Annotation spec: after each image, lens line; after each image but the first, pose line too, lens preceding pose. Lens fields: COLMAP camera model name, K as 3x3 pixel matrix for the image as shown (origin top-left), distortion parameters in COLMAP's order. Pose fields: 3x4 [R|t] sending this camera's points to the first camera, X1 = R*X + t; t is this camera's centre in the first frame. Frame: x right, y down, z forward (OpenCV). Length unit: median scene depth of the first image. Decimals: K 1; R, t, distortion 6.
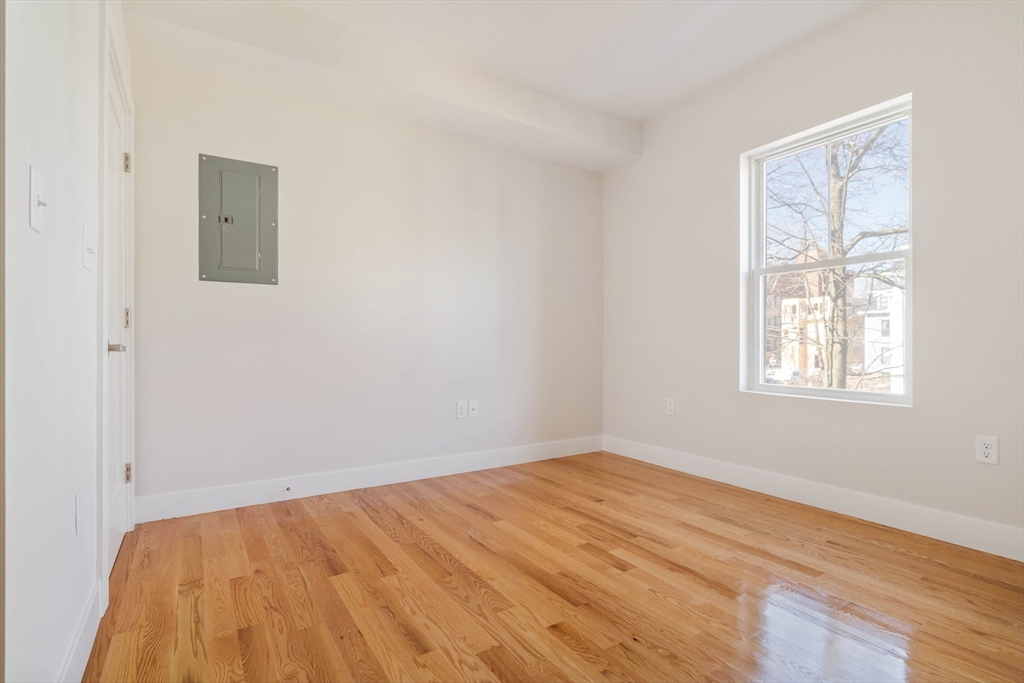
lens RADIAL K [[491.0, 0, 512.0], [0, 491.0, 341.5], [0, 0, 1]] dist [-0.000671, 0.000818]
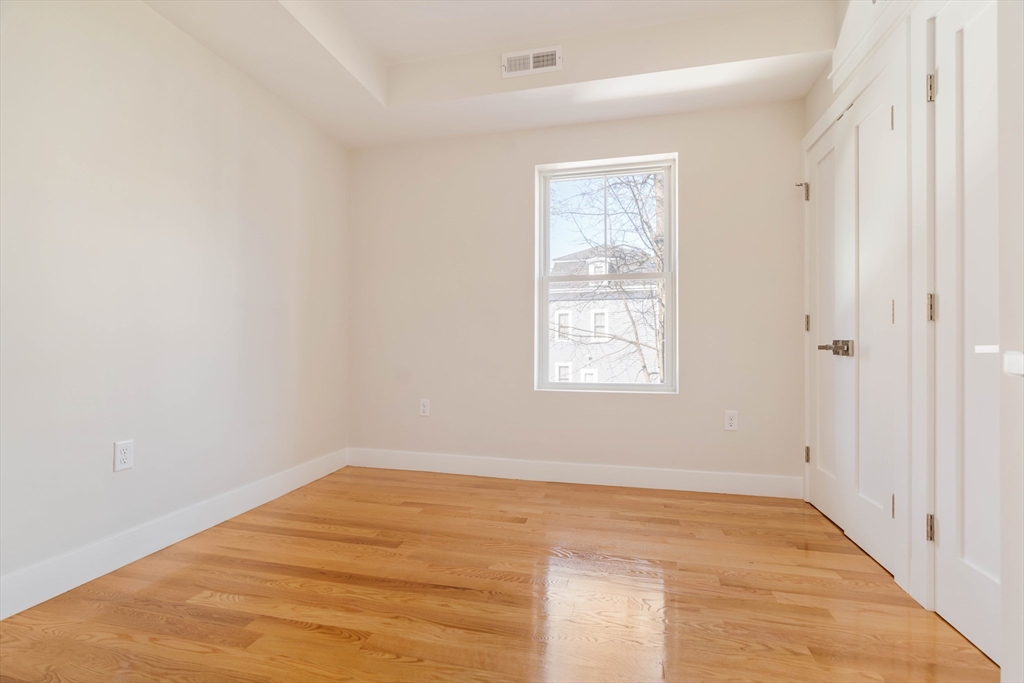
lens RADIAL K [[450.8, 0, 512.0], [0, 450.8, 341.5], [0, 0, 1]] dist [0.001247, 0.000688]
pose [[0.709429, 0.010647, 0.704696, -0.337924], [-0.003601, 0.999928, -0.011483, 0.010370], [-0.704768, 0.005609, 0.709416, 0.463506]]
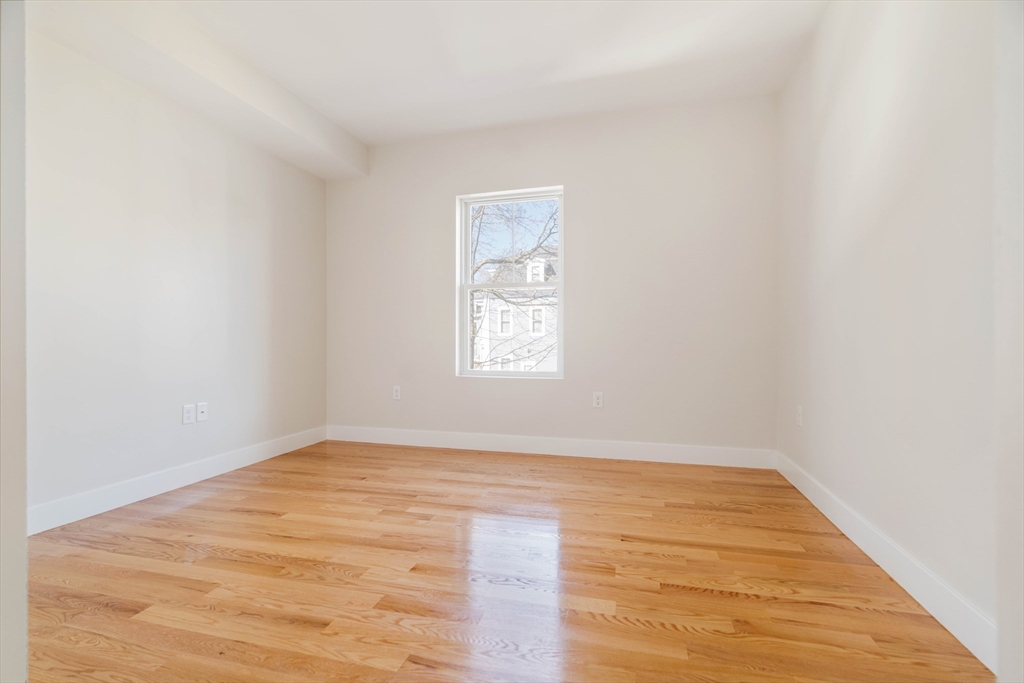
lens RADIAL K [[450.8, 0, 512.0], [0, 450.8, 341.5], [0, 0, 1]] dist [0.001247, 0.000688]
pose [[0.748239, -0.002018, 0.663427, -0.299209], [-0.003061, 0.999974, 0.006495, 0.000400], [-0.663423, -0.006890, 0.748213, -0.005604]]
